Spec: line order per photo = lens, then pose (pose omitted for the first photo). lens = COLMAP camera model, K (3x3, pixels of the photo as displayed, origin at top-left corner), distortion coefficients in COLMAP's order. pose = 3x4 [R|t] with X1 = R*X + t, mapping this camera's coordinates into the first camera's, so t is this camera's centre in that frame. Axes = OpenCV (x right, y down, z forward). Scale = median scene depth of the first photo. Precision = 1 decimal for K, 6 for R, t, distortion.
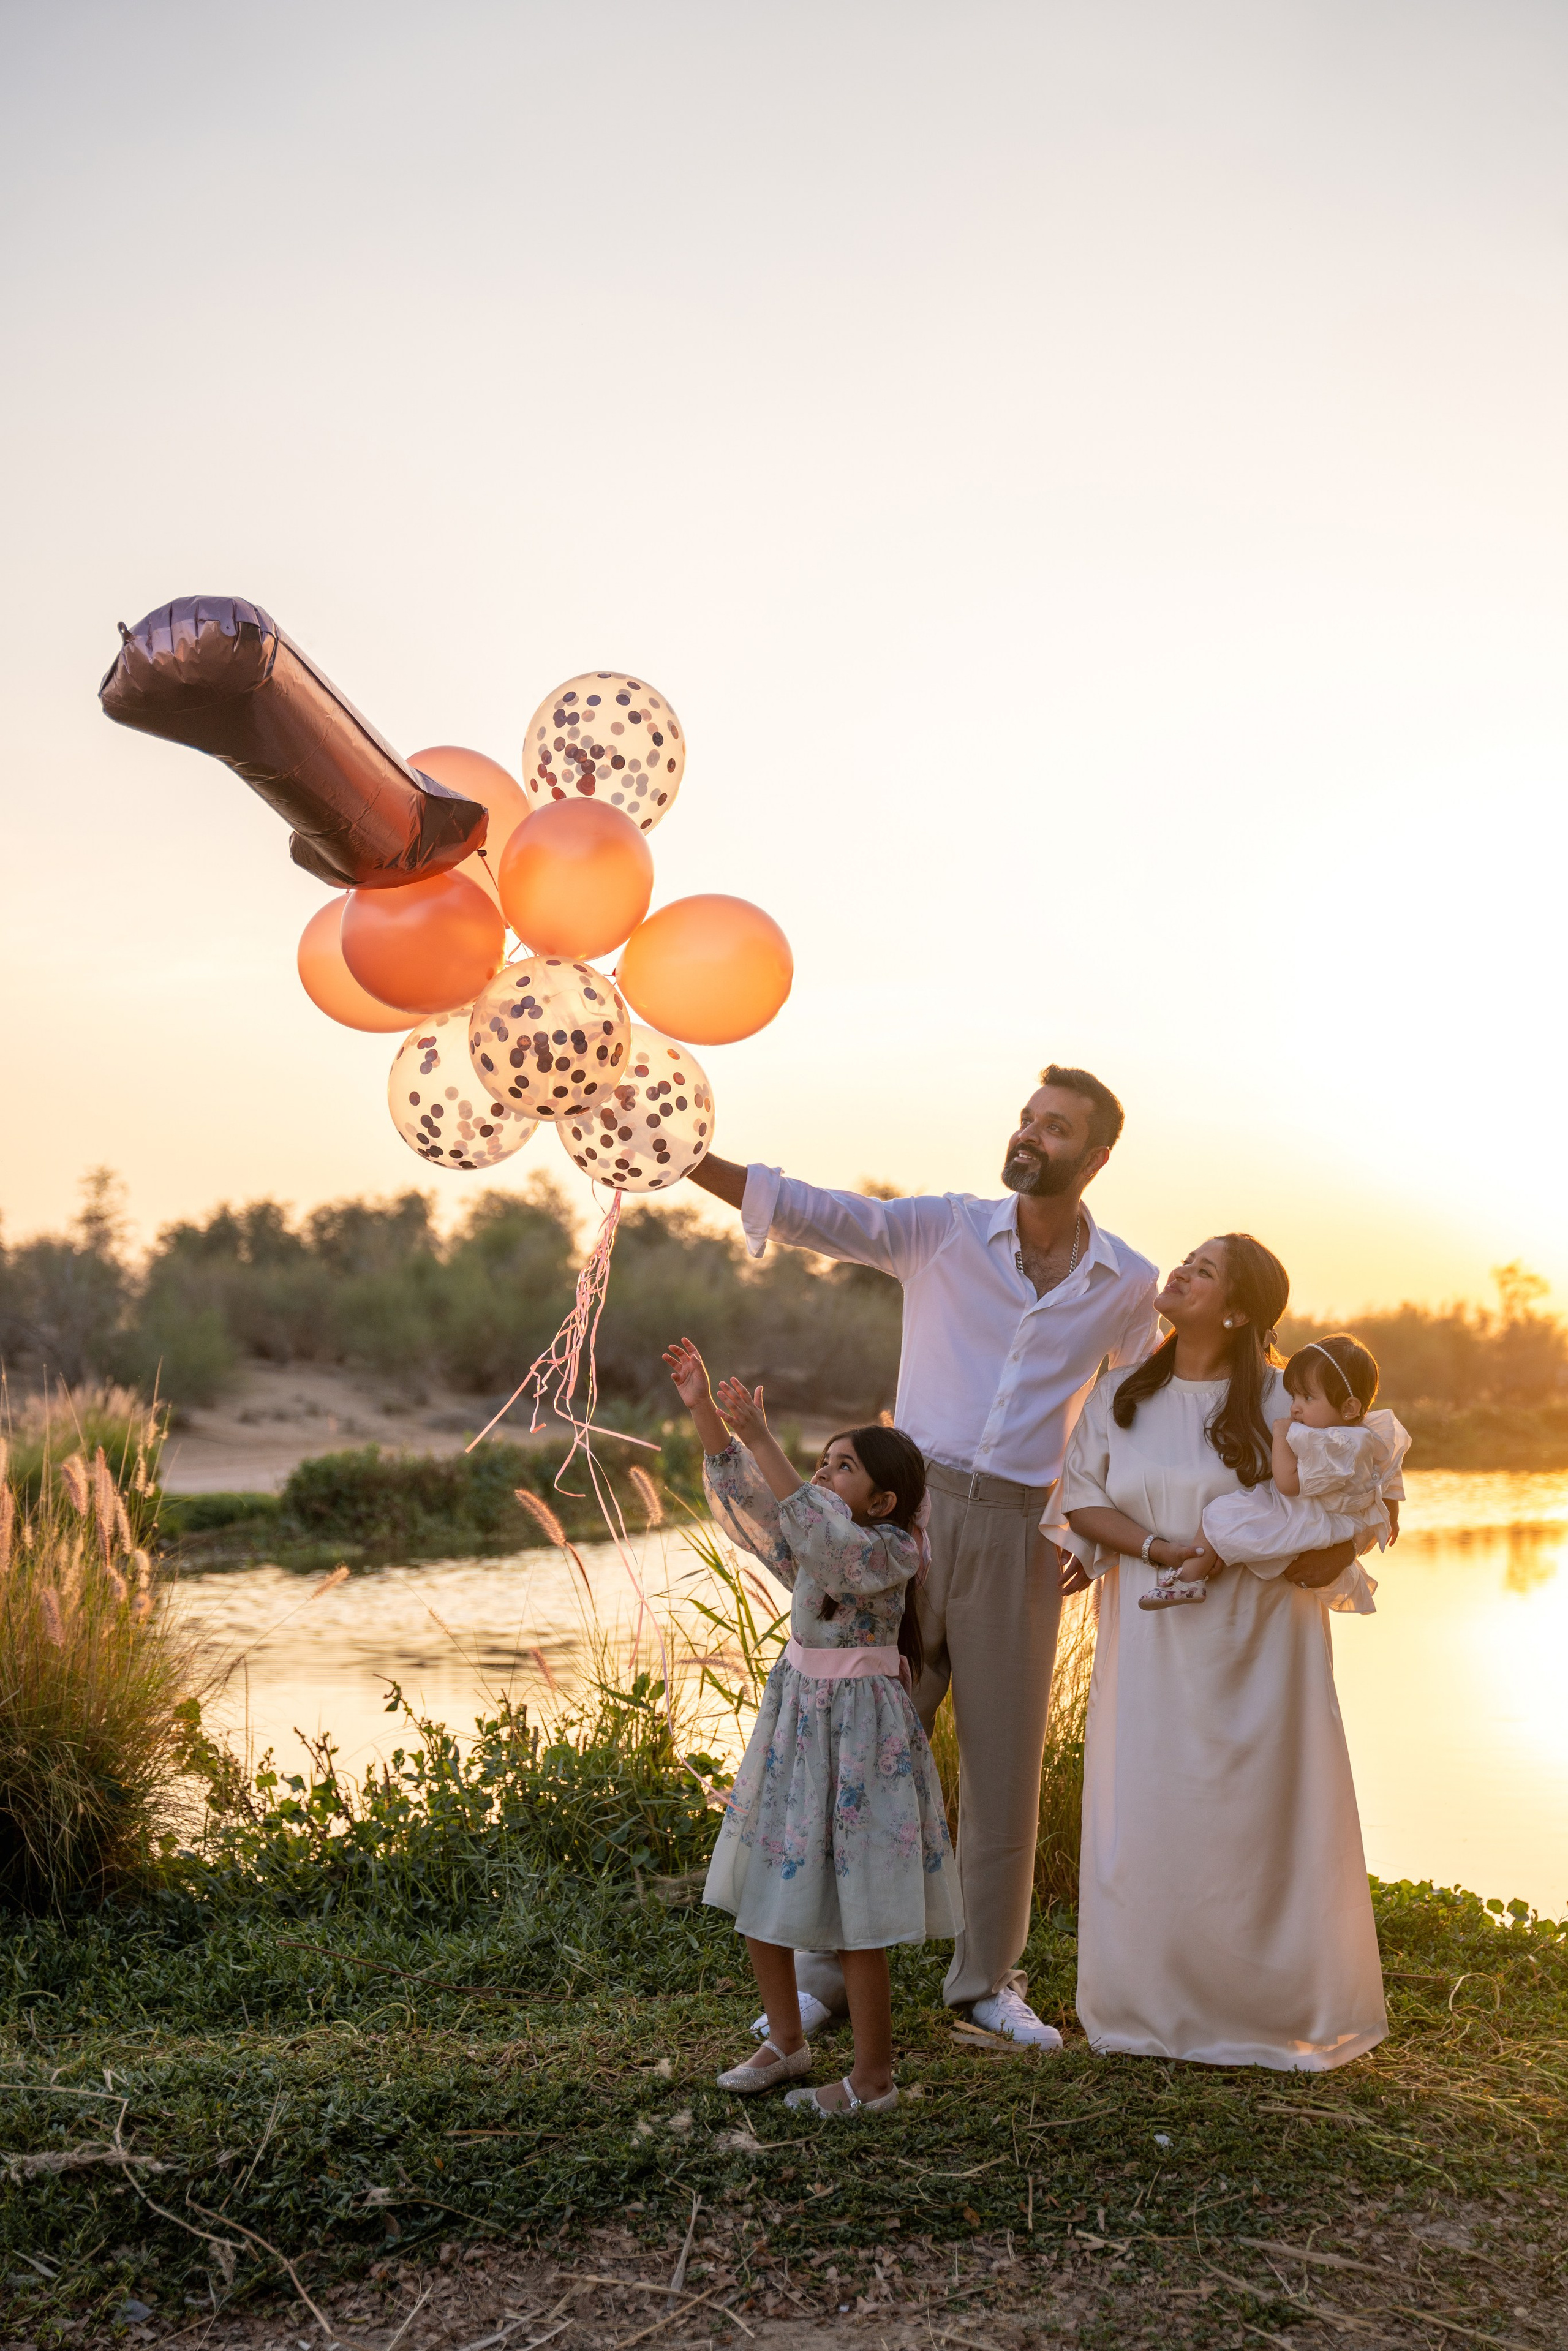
lens RADIAL K [[3399.0, 0, 780.4], [0, 3399.0, 1187.6], [0, 0, 1]] dist [0.140419, 0.000000]
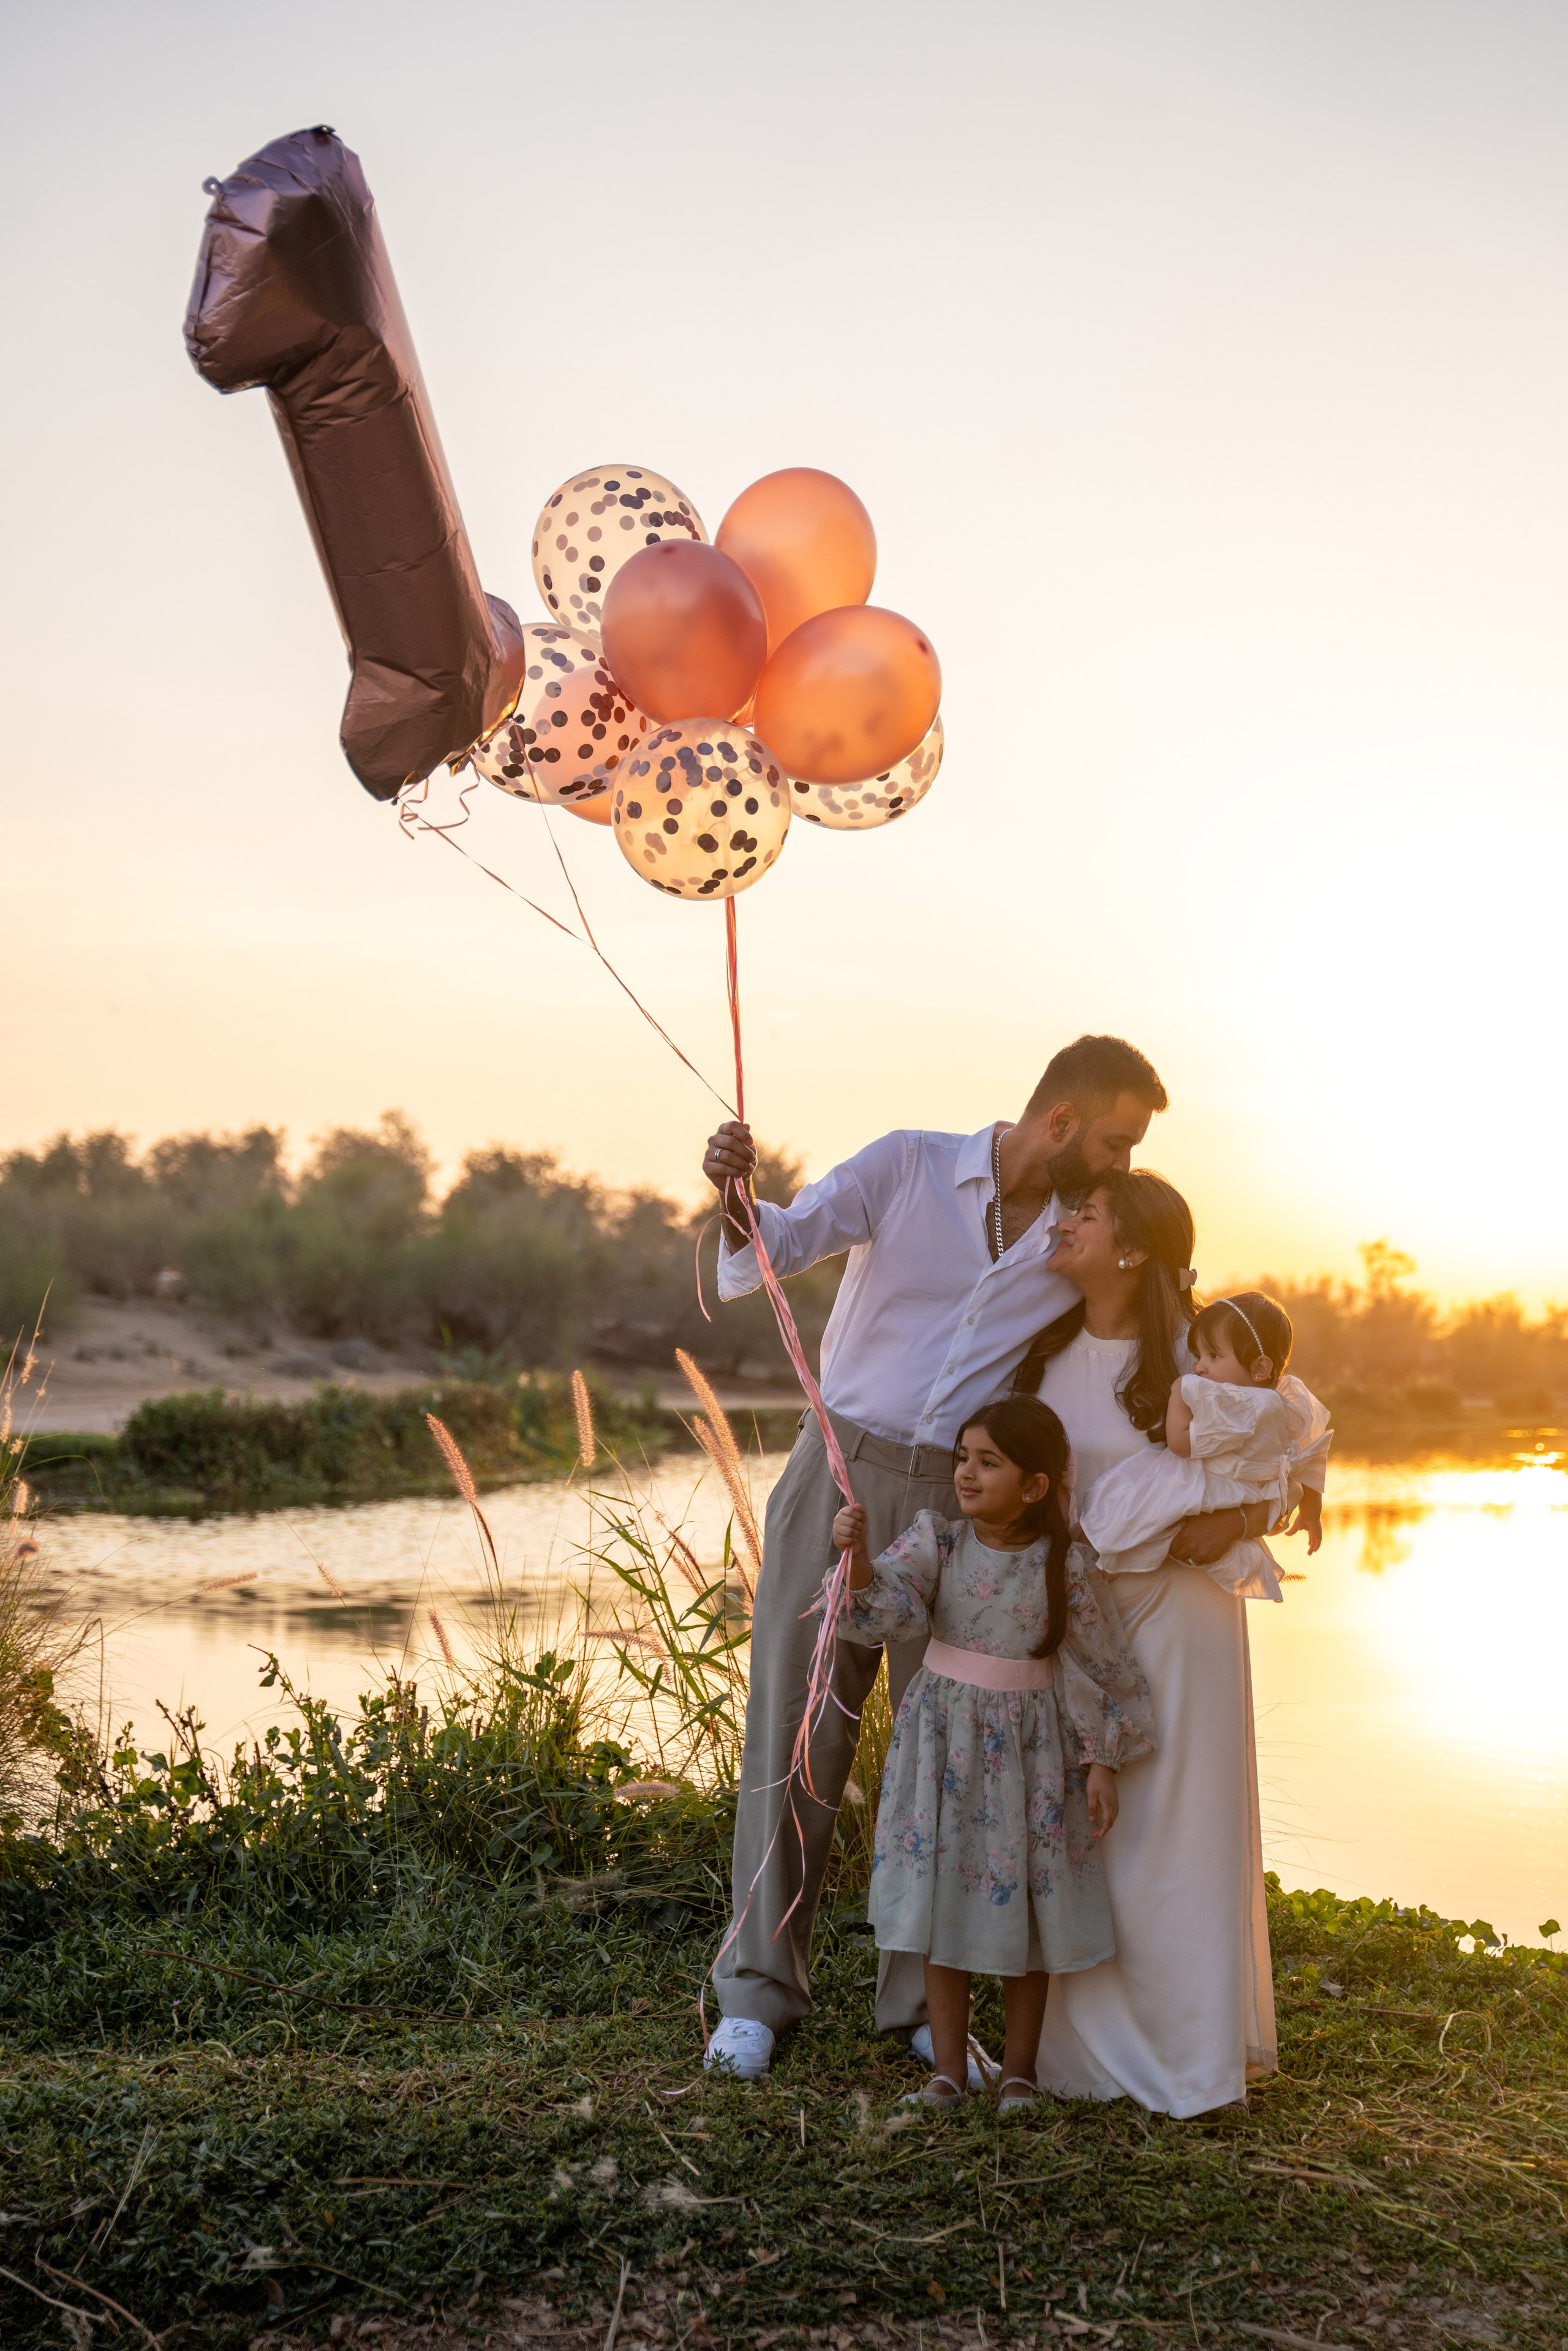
lens RADIAL K [[3355.3, 0, 787.5], [0, 3355.3, 1163.7], [0, 0, 1]] dist [0.160058, 0.000000]
pose [[0.997897, 0.035593, 0.054165, -0.033335], [-0.035879, 0.999347, 0.004317, 0.006311], [-0.053976, -0.006251, 0.998523, 0.107678]]
